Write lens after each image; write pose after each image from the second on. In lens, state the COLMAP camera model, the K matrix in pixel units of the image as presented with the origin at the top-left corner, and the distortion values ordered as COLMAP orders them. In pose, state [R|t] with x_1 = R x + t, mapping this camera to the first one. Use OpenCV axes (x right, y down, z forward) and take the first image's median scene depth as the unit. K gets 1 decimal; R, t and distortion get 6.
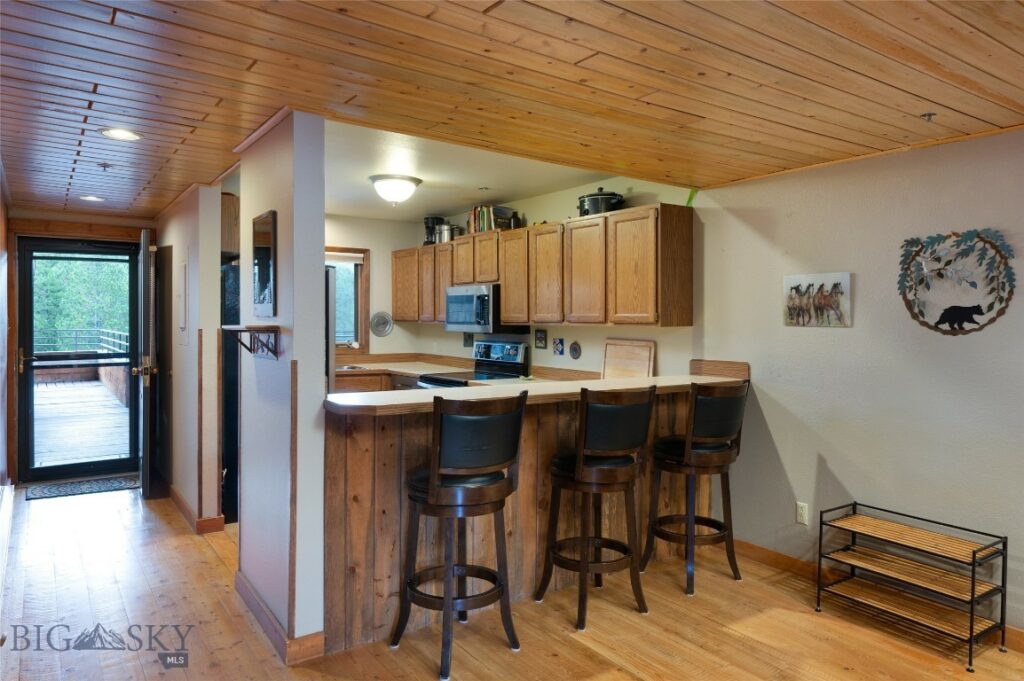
lens RADIAL K [[671.7, 0, 511.9], [0, 671.7, 335.5], [0, 0, 1]] dist [-0.000340, -0.000017]
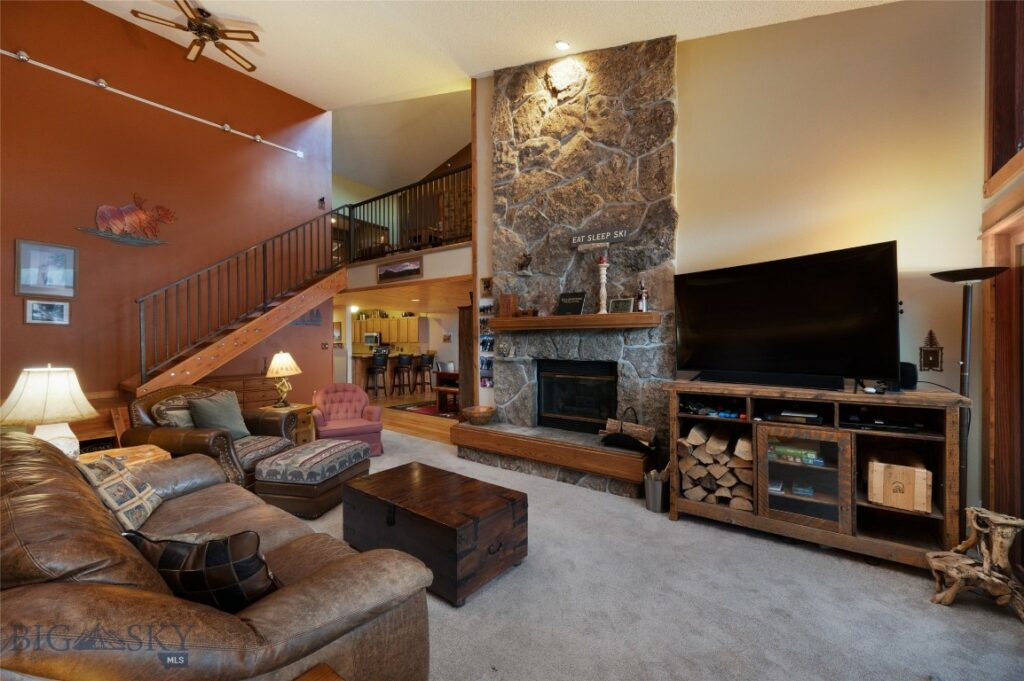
lens RADIAL K [[406.4, 0, 516.7], [0, 406.4, 344.6], [0, 0, 1]] dist [0.000424, 0.000002]
pose [[0.947161, -0.002472, 0.320748, -0.034627], [0.012025, 0.999541, -0.027806, 0.072898], [-0.320532, 0.030194, 0.946756, -1.653369]]
